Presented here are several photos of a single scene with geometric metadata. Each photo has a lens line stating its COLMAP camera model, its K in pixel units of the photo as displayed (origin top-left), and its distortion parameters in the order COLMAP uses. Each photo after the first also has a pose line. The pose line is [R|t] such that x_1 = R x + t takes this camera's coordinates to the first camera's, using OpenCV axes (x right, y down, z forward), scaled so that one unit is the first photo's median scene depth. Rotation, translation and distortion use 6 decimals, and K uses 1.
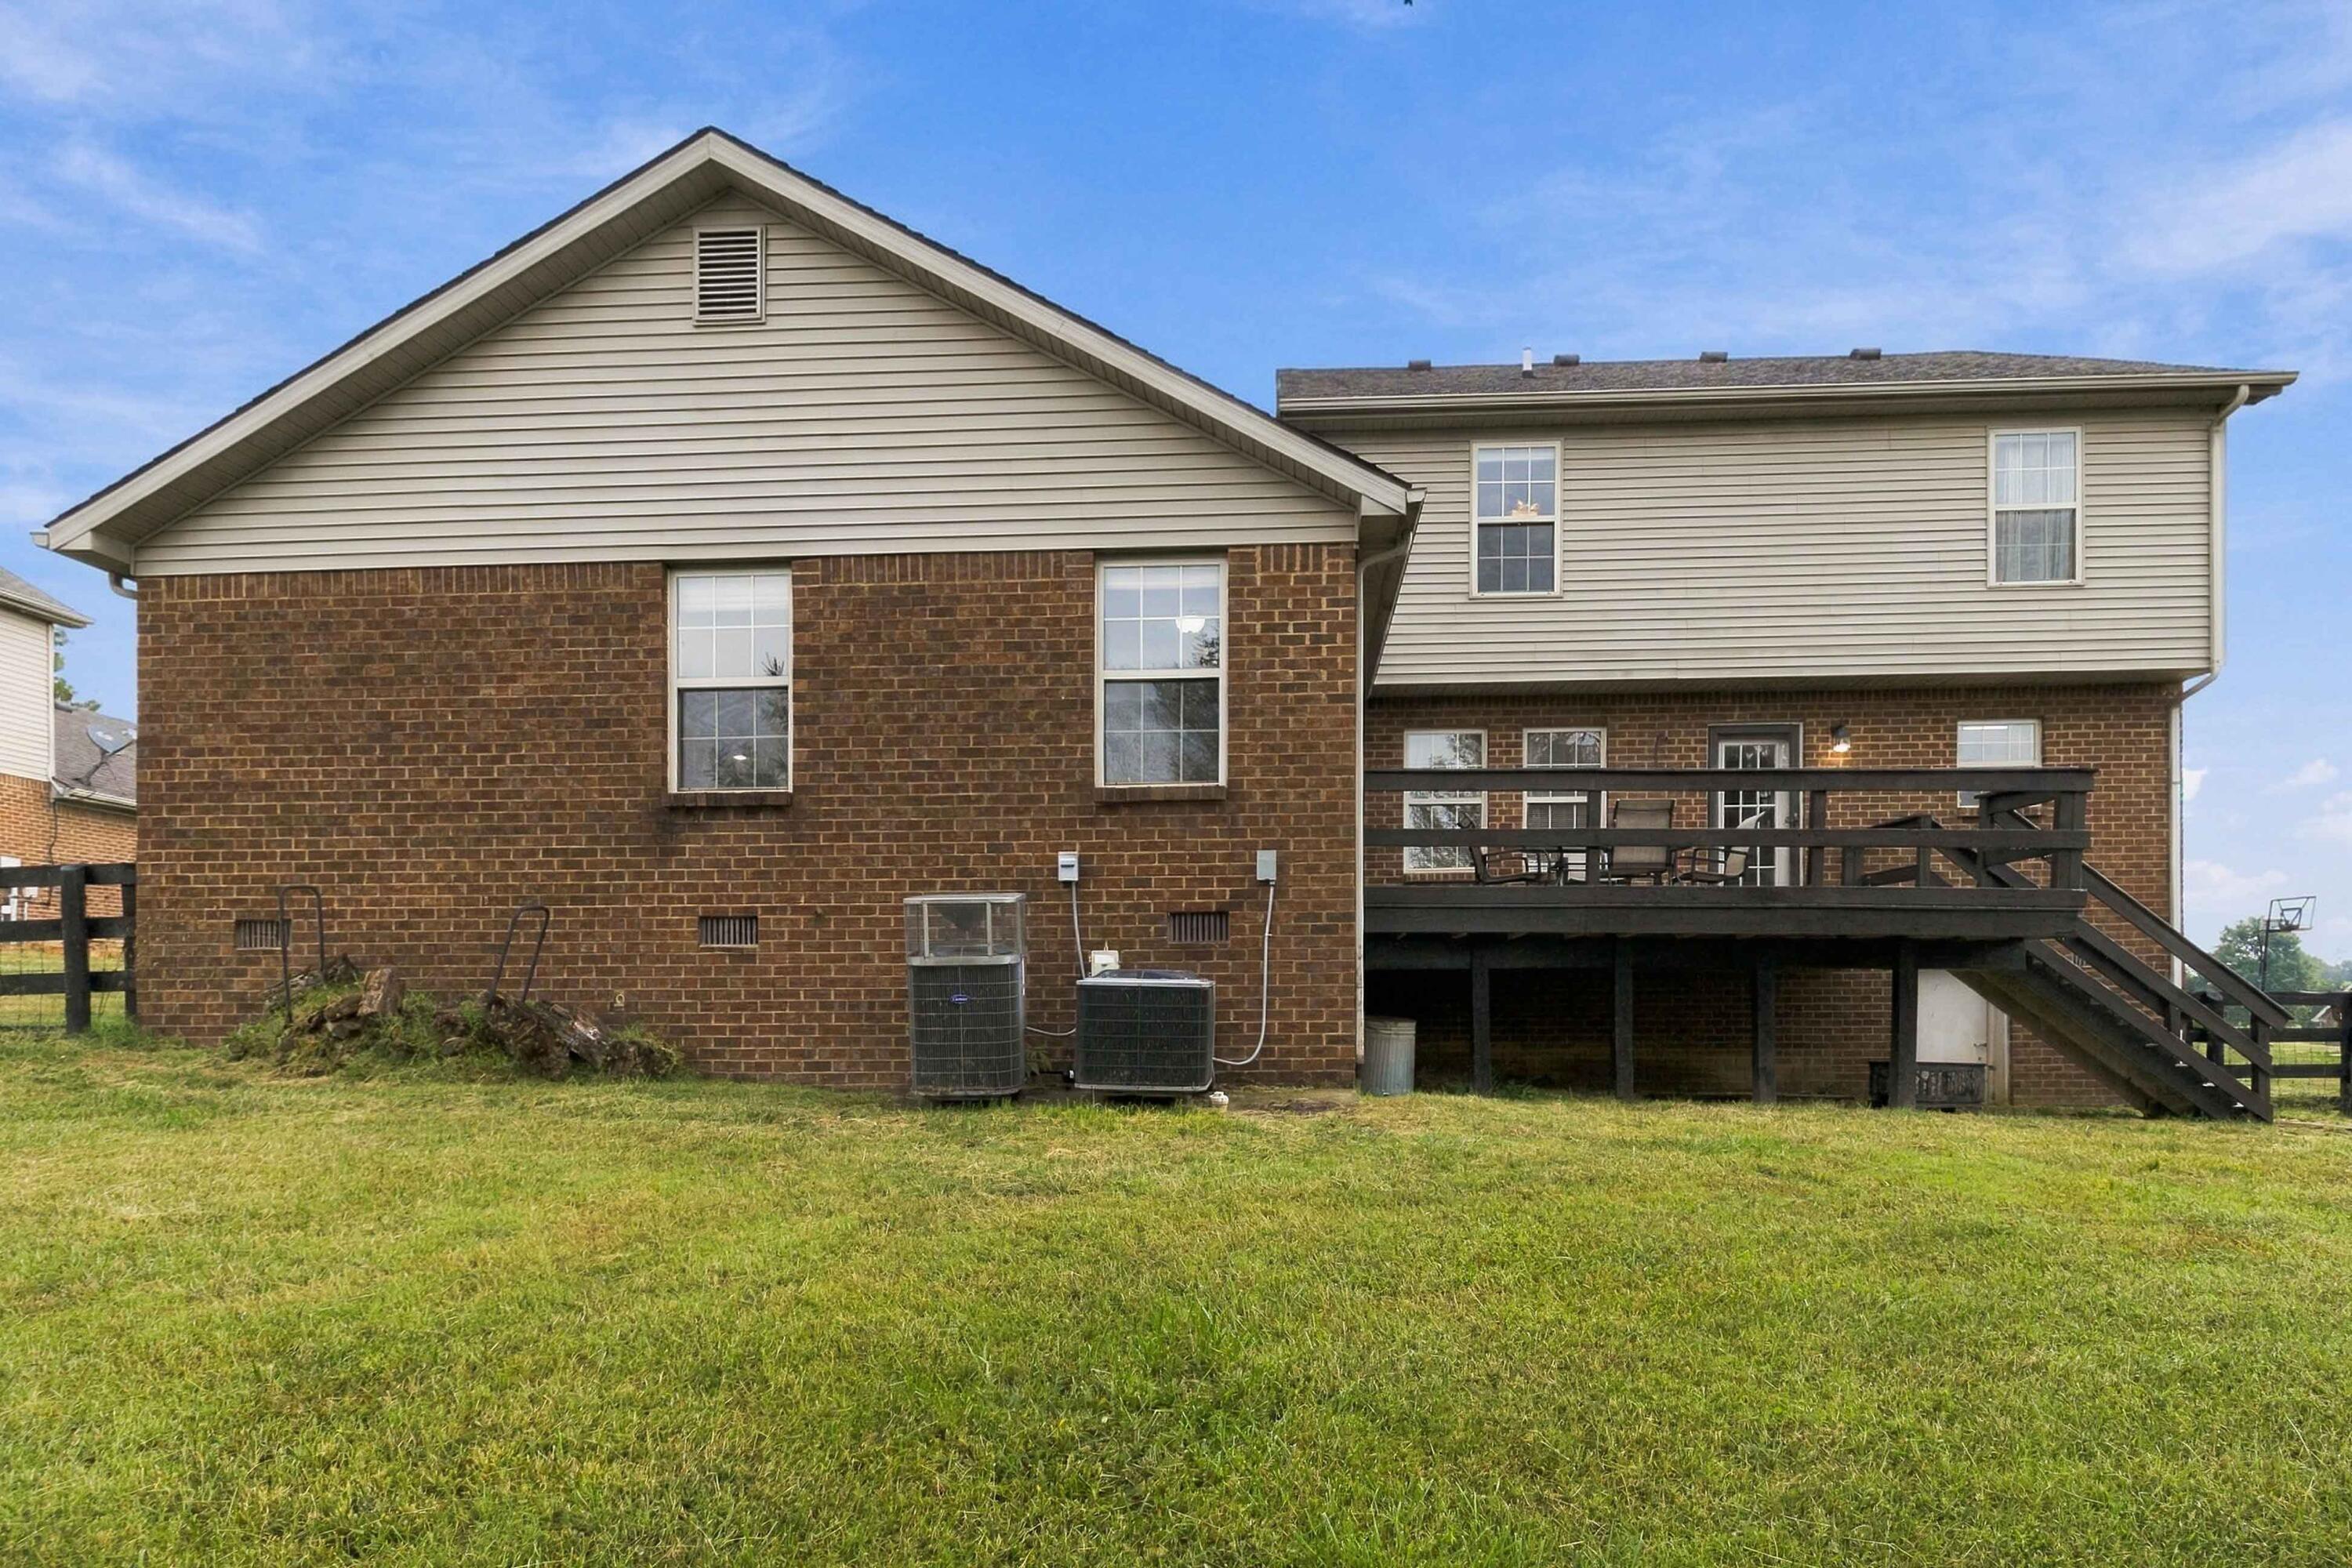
lens RADIAL K [[1202.9, 0, 1176.0], [0, 1202.9, 784.0], [0, 0, 1]] dist [0.000135, -0.000276]
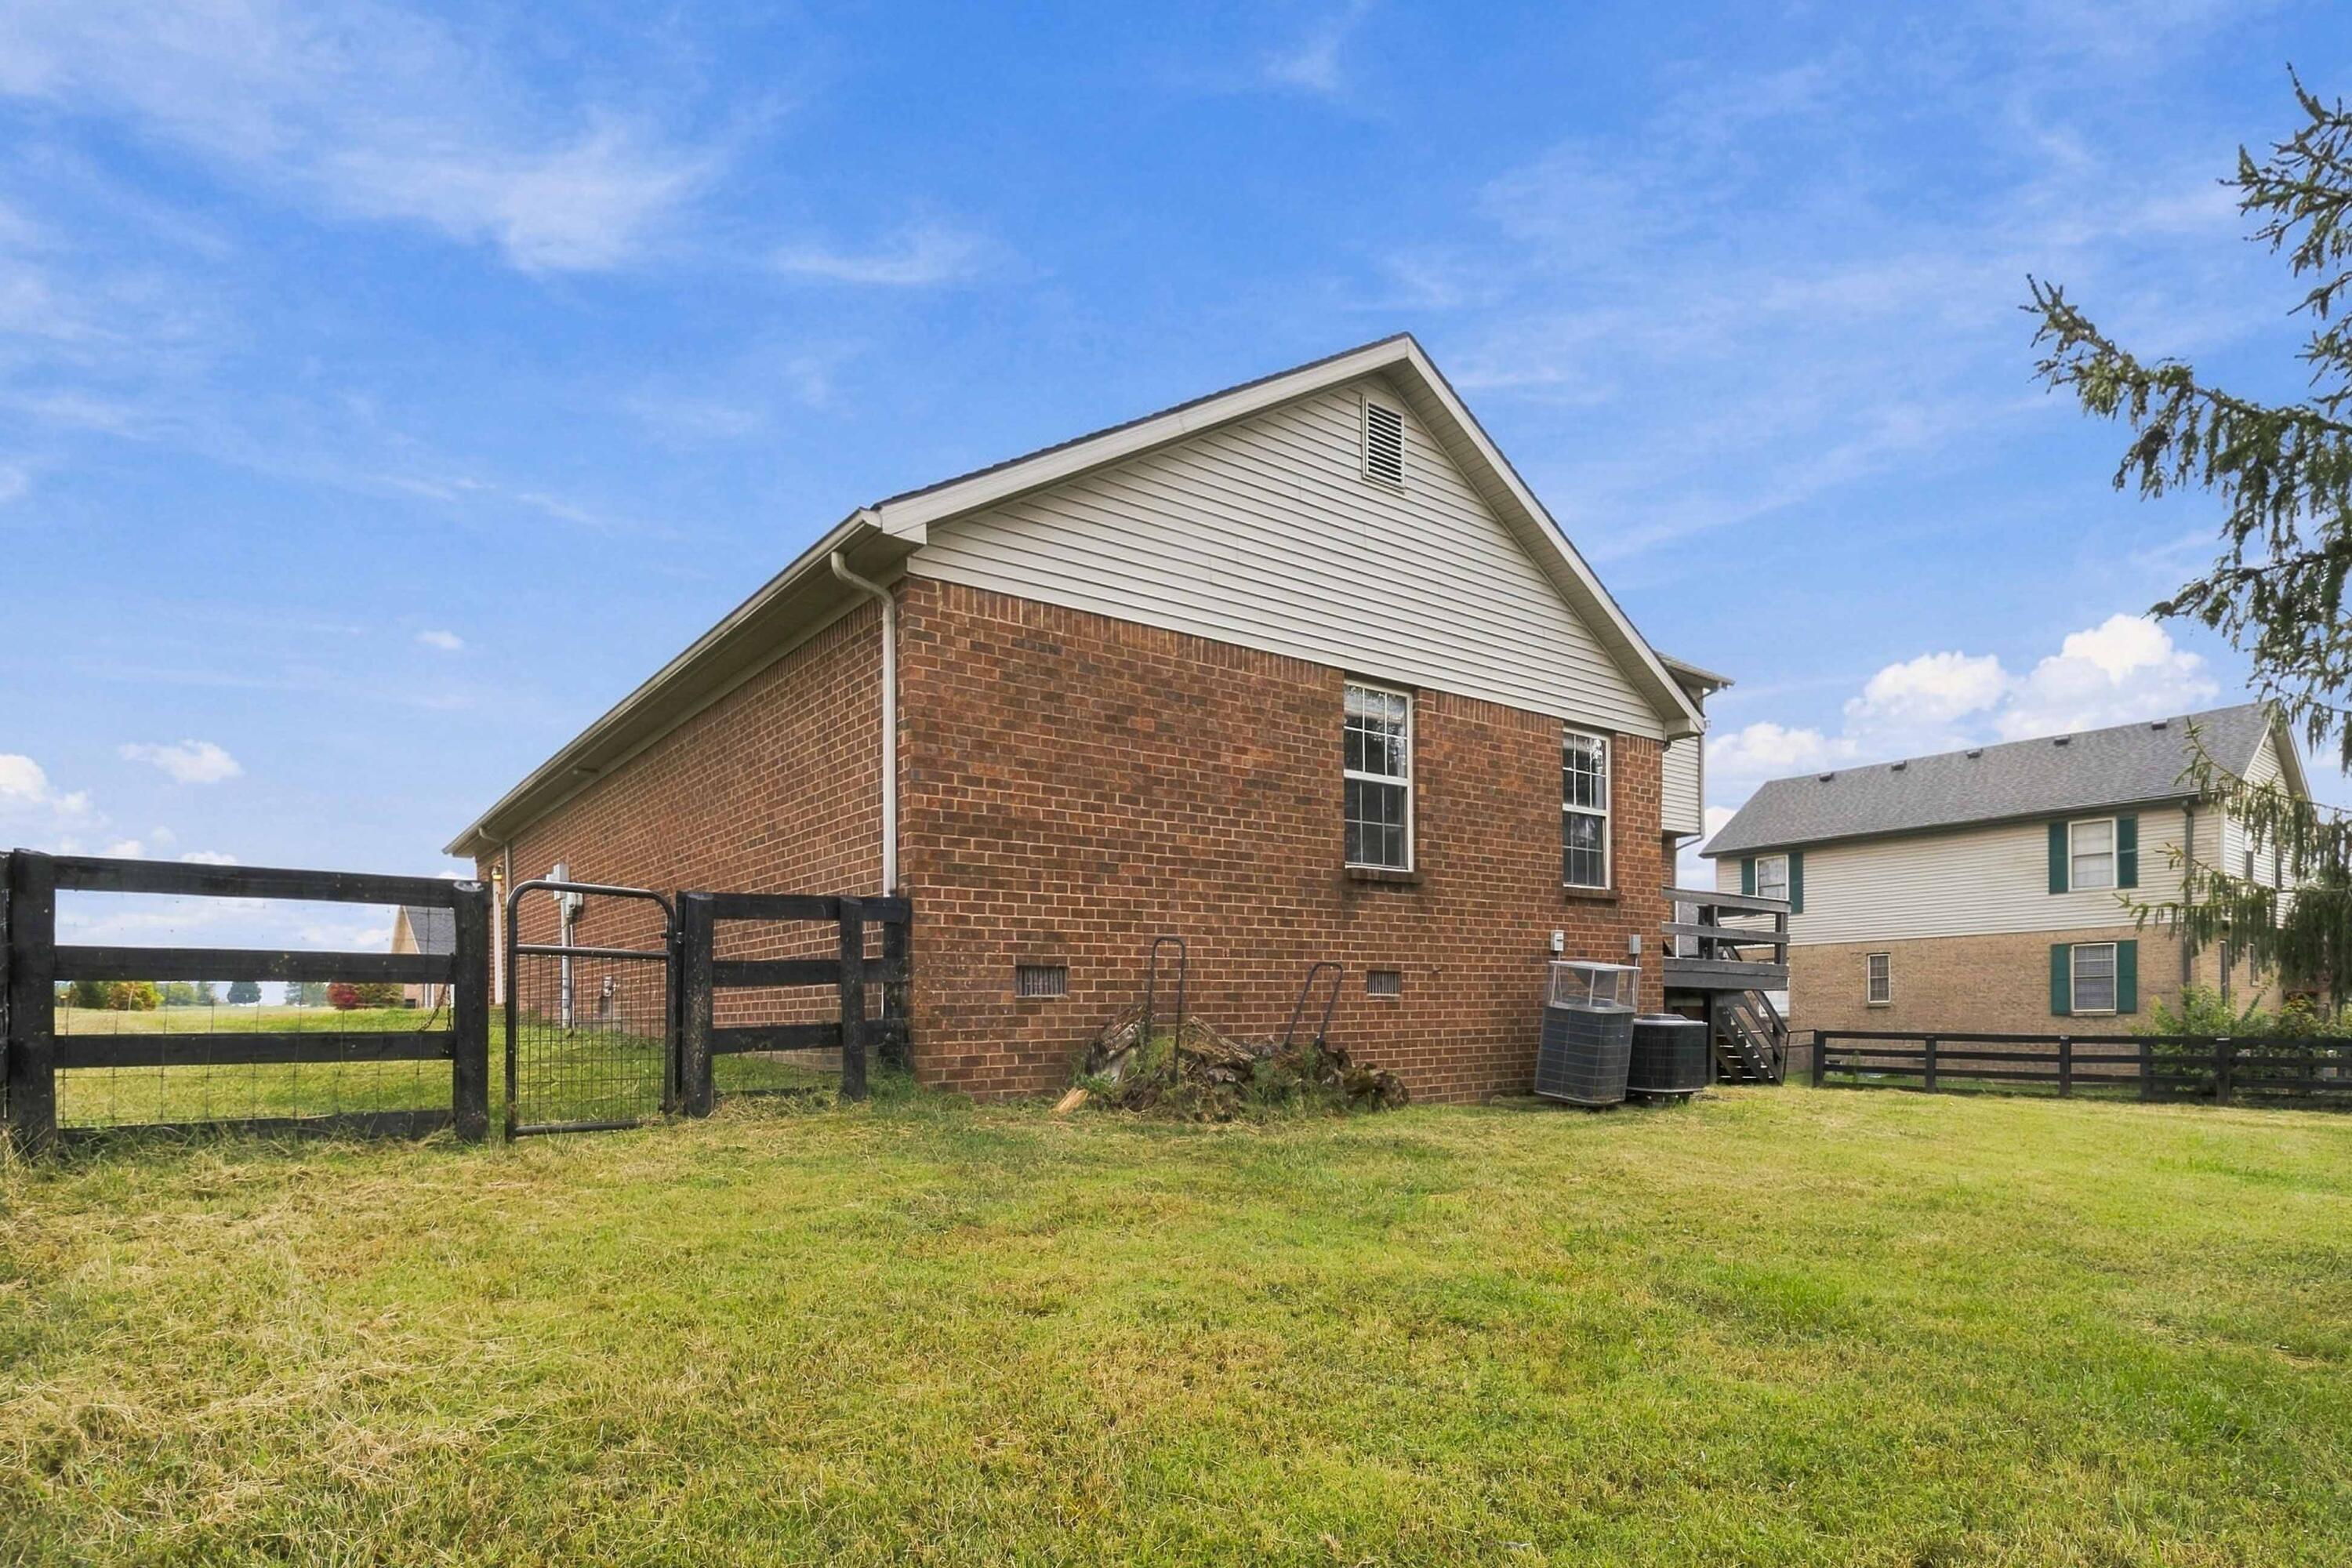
lens RADIAL K [[1202.9, 0, 1176.0], [0, 1202.9, 784.0], [0, 0, 1]] dist [0.000135, -0.000276]
pose [[0.754717, 0.116272, 0.645665, -1.306974], [-0.104090, 0.992925, -0.057136, 0.012141], [-0.647740, -0.024086, 0.761480, 0.200691]]
